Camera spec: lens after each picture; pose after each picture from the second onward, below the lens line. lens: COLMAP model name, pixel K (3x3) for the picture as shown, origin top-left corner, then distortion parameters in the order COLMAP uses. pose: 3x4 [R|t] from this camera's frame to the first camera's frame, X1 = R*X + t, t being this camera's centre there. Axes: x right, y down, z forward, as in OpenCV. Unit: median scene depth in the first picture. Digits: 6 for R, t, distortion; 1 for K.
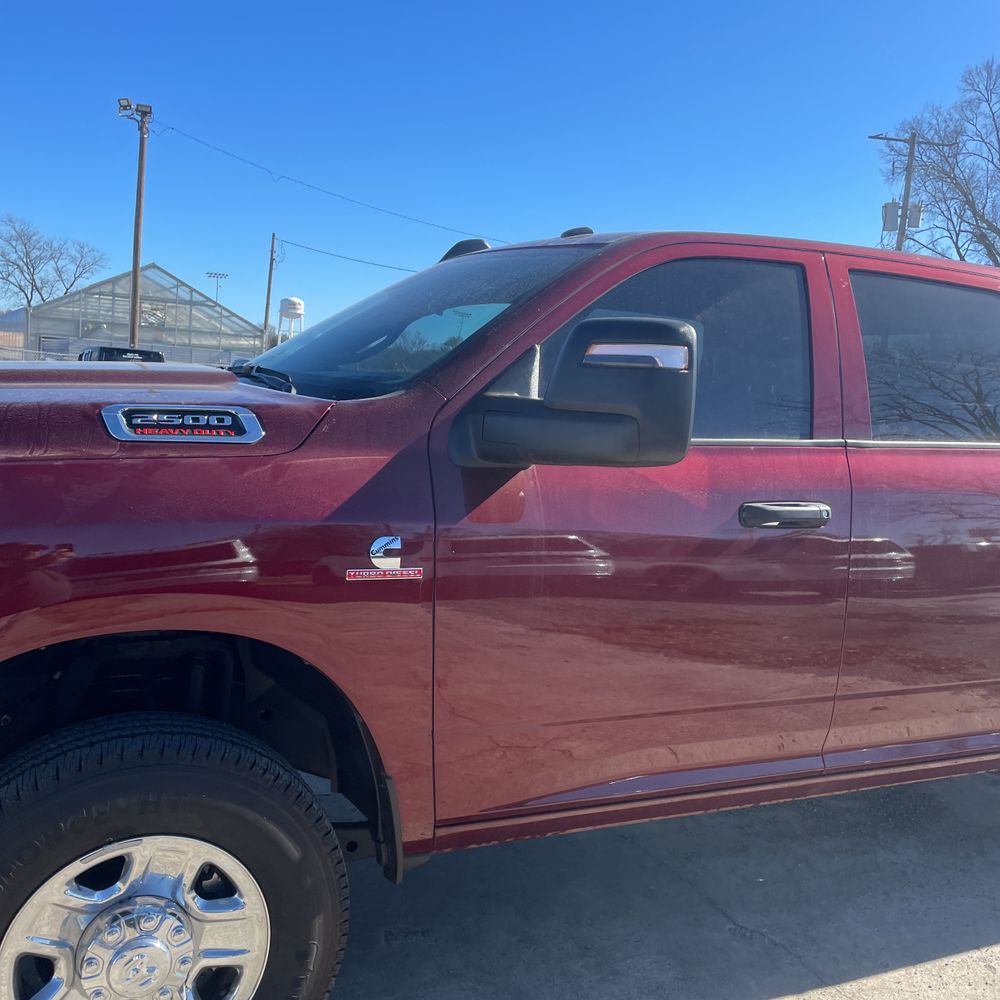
lens RADIAL K [[999.6, 0, 500.0], [0, 999.6, 500.0], [0, 0, 1]] dist [0.095171, -0.123604]
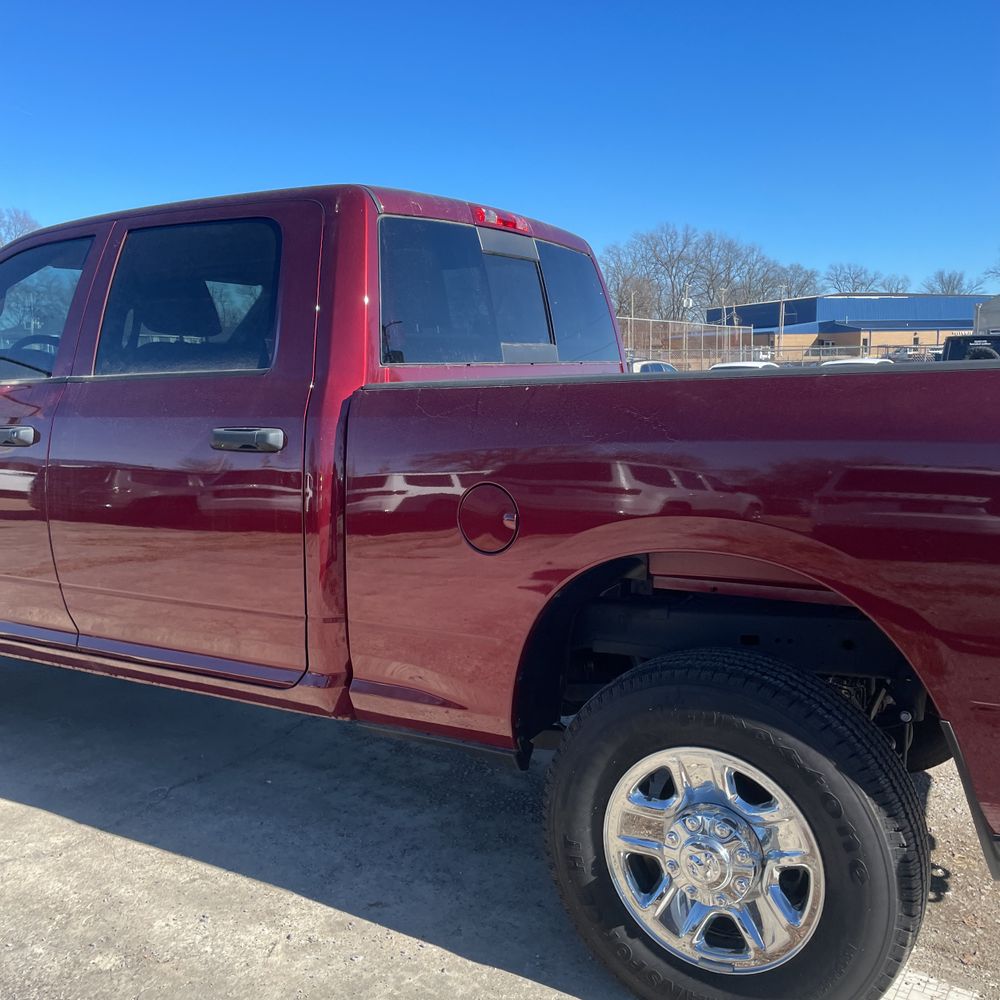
lens RADIAL K [[1005.7, 0, 503.6], [0, 1005.7, 496.6], [0, 0, 1]] dist [0.093067, -0.122003]
pose [[0.567596, 0.032262, -0.822675, 0.138535], [-0.036857, 0.999226, 0.013756, 0.004136], [0.822482, 0.022513, 0.568346, 0.061089]]
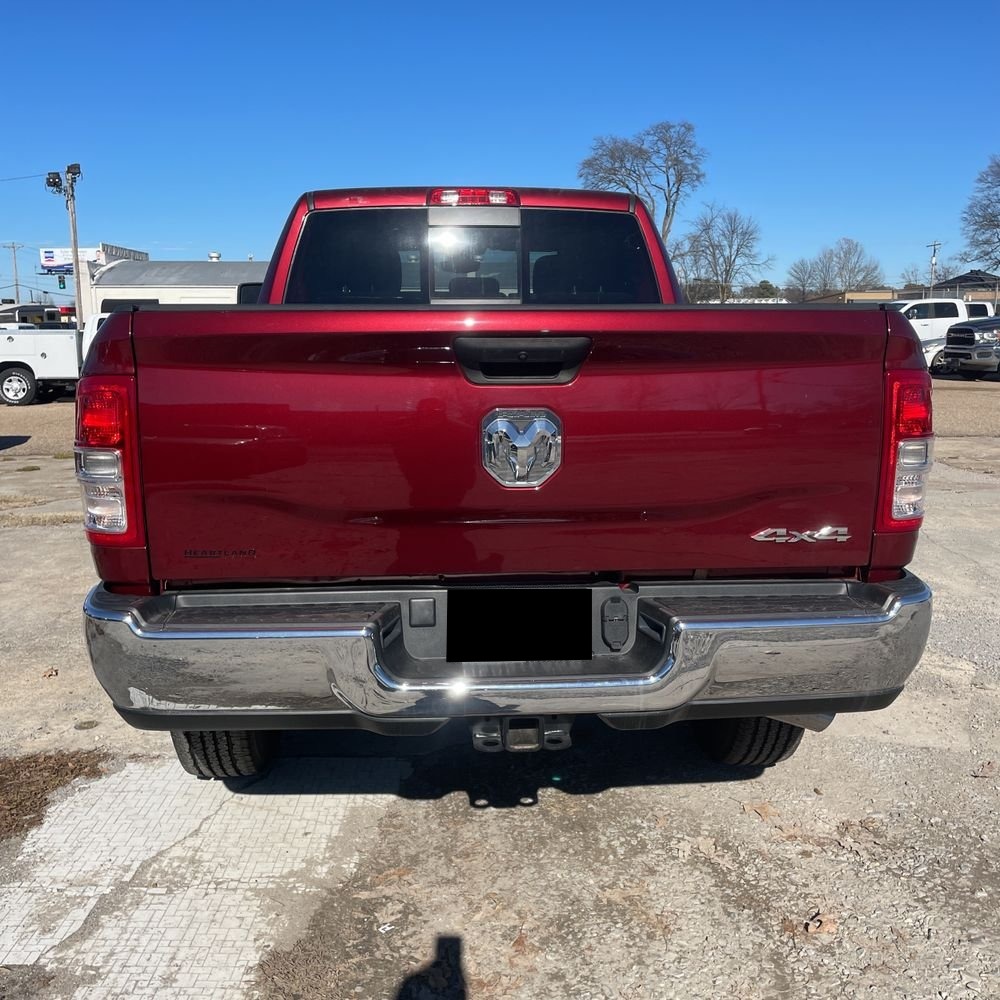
lens RADIAL K [[1004.8, 0, 494.5], [0, 1004.8, 497.6], [0, 0, 1]] dist [0.082555, -0.104612]
pose [[-0.352174, 0.092420, -0.931360, 0.175852], [-0.121900, 0.982107, 0.143549, -0.004286], [0.927962, 0.164087, -0.334607, 0.176524]]
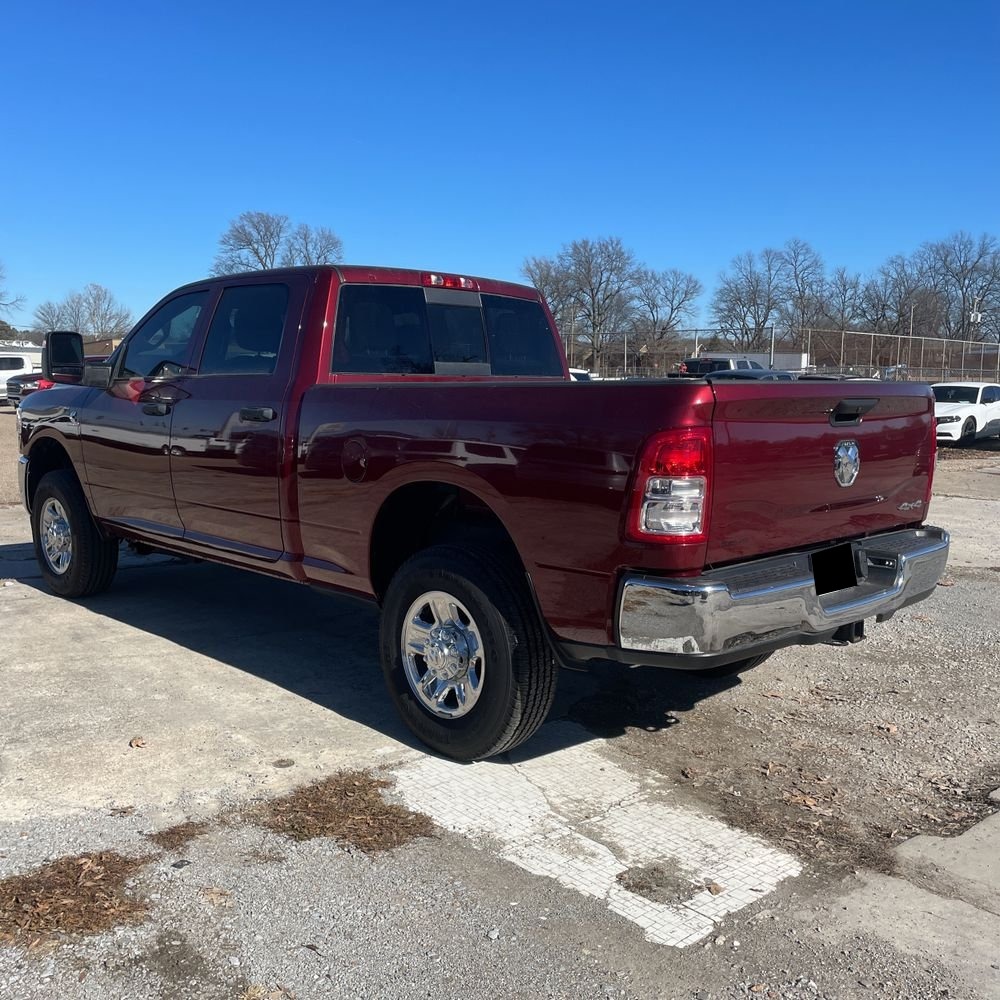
lens RADIAL K [[999.6, 0, 500.0], [0, 999.6, 500.0], [0, 0, 1]] dist [0.095171, -0.123604]
pose [[0.335257, 0.053922, -0.940582, 0.208360], [-0.092823, 0.995394, 0.023979, 0.007095], [0.937543, 0.079269, 0.338718, 0.076814]]
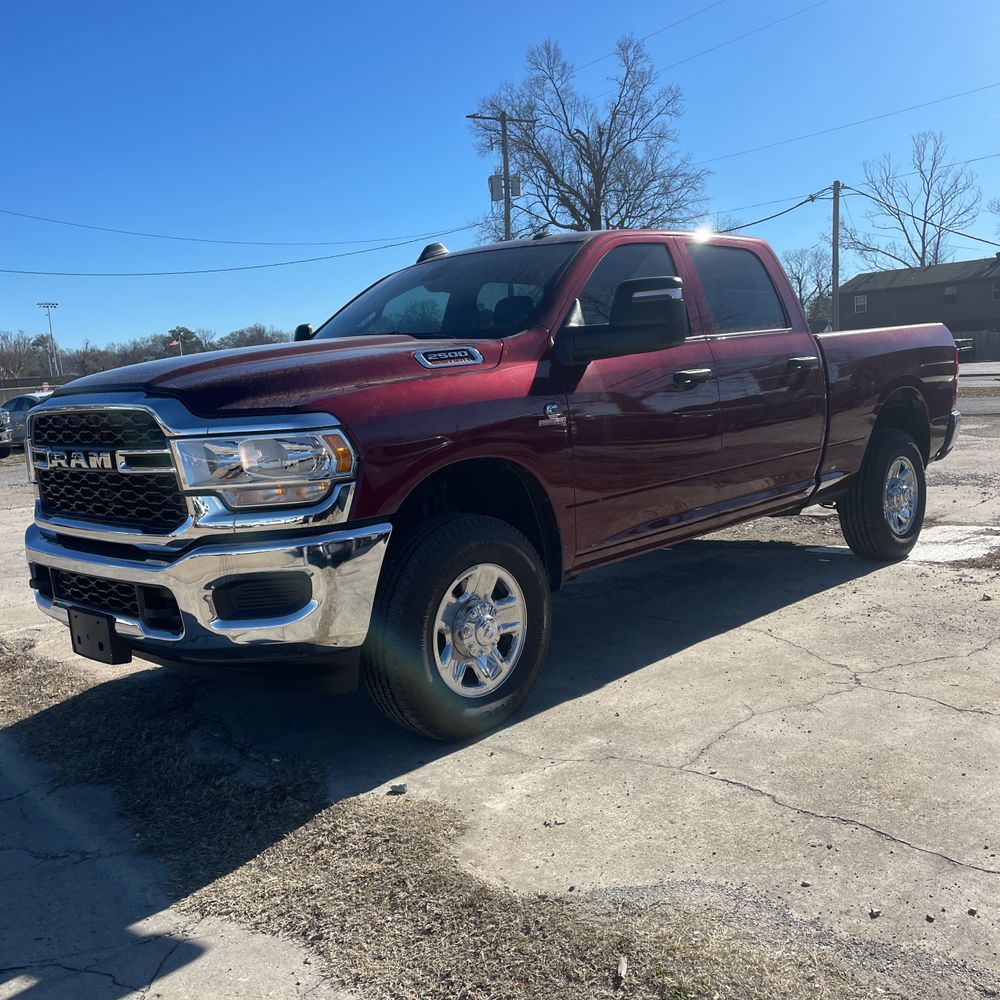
lens RADIAL K [[996.3, 0, 511.2], [0, 996.3, 499.1], [0, 0, 1]] dist [0.118174, -0.167440]
pose [[0.920610, -0.172950, 0.350093, -0.058117], [0.165589, 0.984870, 0.051099, 0.007119], [-0.353634, 0.010929, 0.935320, -0.051396]]
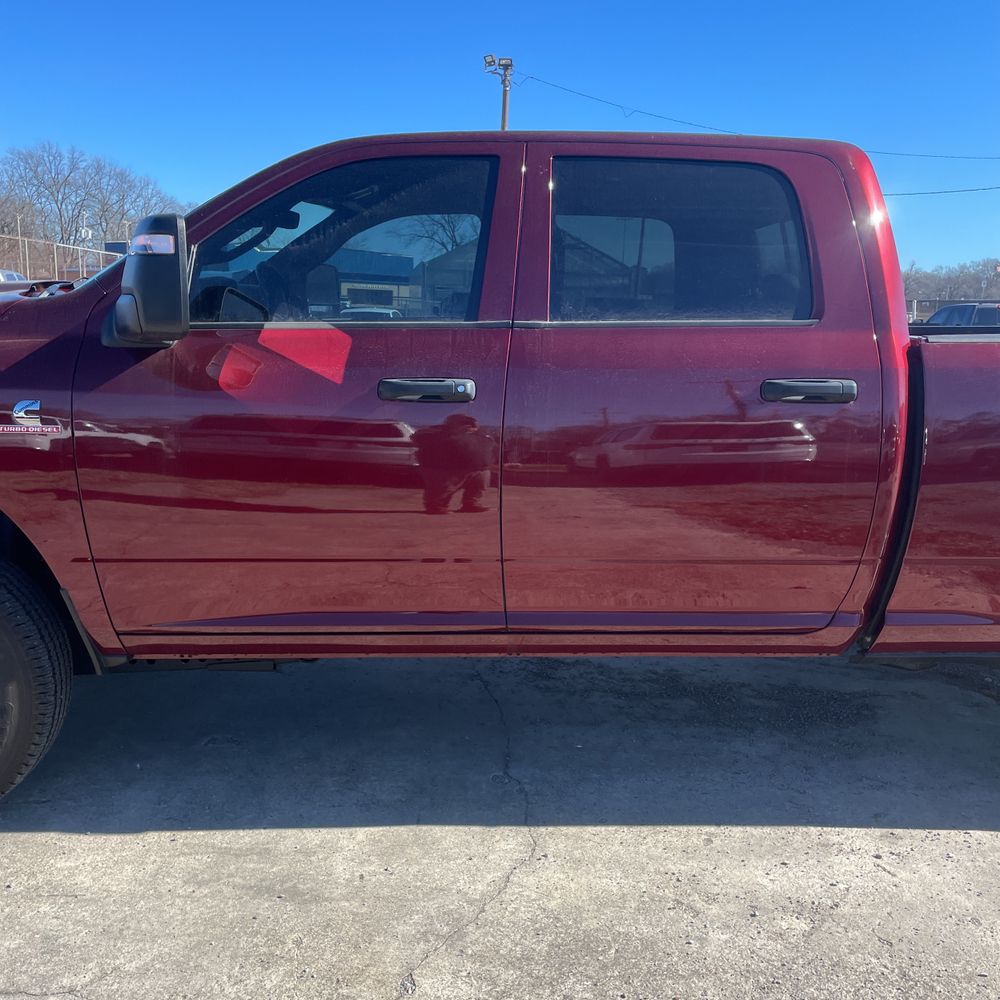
lens RADIAL K [[1002.1, 0, 513.9], [0, 1002.1, 494.8], [0, 0, 1]] dist [0.104518, -0.138097]
pose [[0.927252, 0.022910, -0.373737, 0.062204], [-0.002169, 0.998438, 0.055823, 0.005391], [0.374433, -0.050951, 0.925853, 0.000520]]
